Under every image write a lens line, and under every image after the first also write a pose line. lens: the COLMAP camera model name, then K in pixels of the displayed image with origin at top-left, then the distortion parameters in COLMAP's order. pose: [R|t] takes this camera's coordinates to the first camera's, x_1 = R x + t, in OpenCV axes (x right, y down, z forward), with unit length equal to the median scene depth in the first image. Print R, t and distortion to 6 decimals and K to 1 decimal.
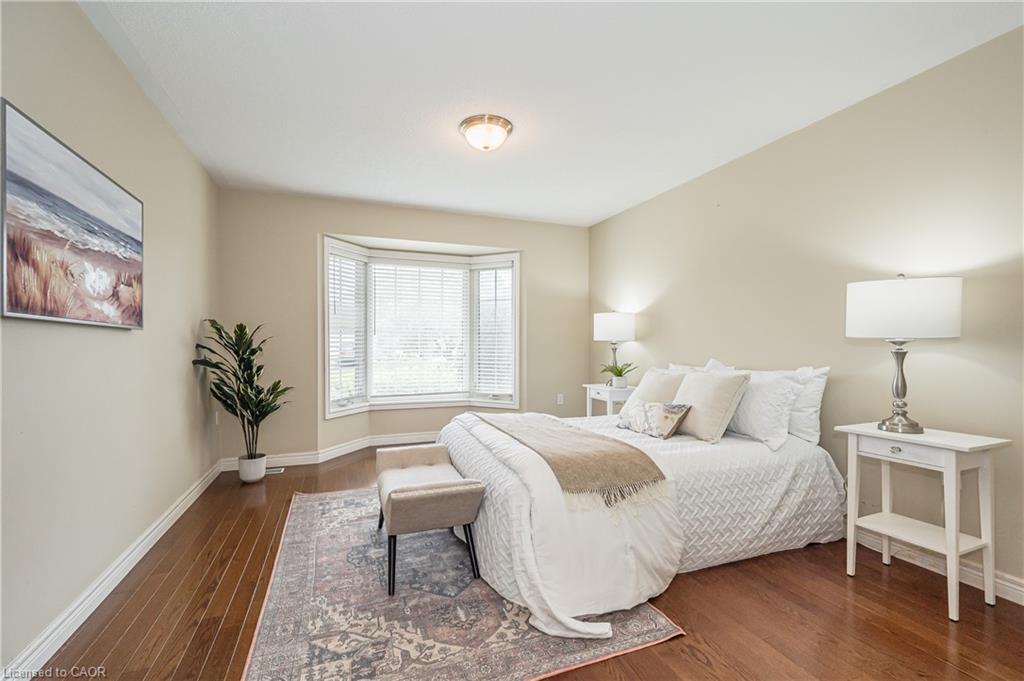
lens RADIAL K [[440.0, 0, 511.5], [0, 440.0, 341.5], [0, 0, 1]] dist [0.000765, -0.000133]
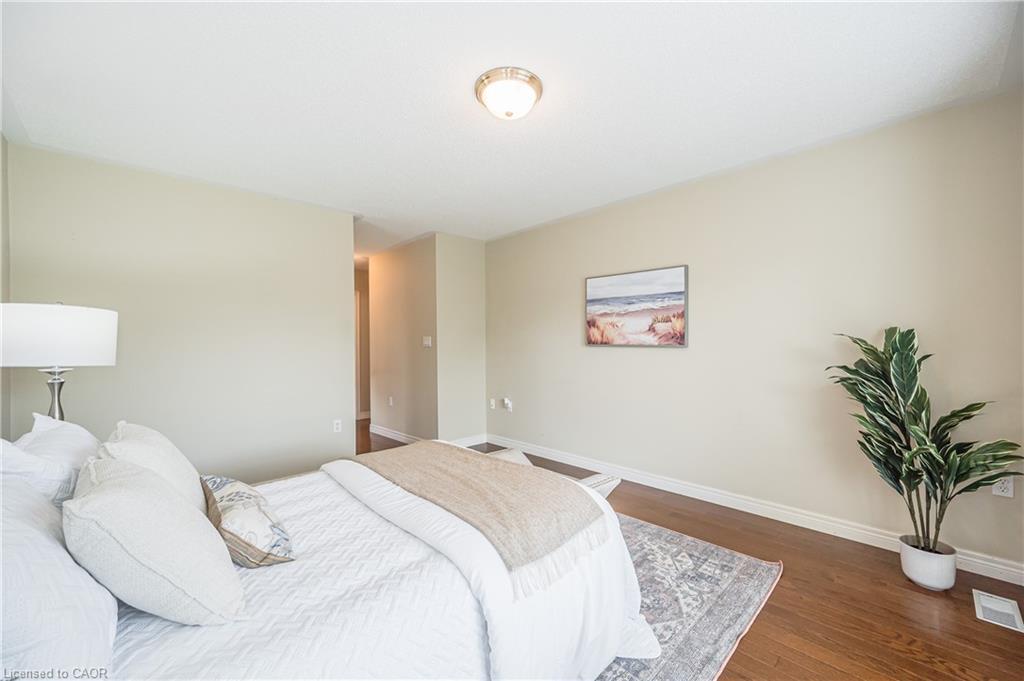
lens RADIAL K [[440.0, 0, 511.5], [0, 440.0, 341.5], [0, 0, 1]] dist [0.000765, -0.000133]
pose [[-0.938674, 0.012065, -0.344595, 0.305439], [0.014742, 0.999878, -0.005148, -0.052834], [0.344491, -0.009912, -0.938737, 2.519266]]
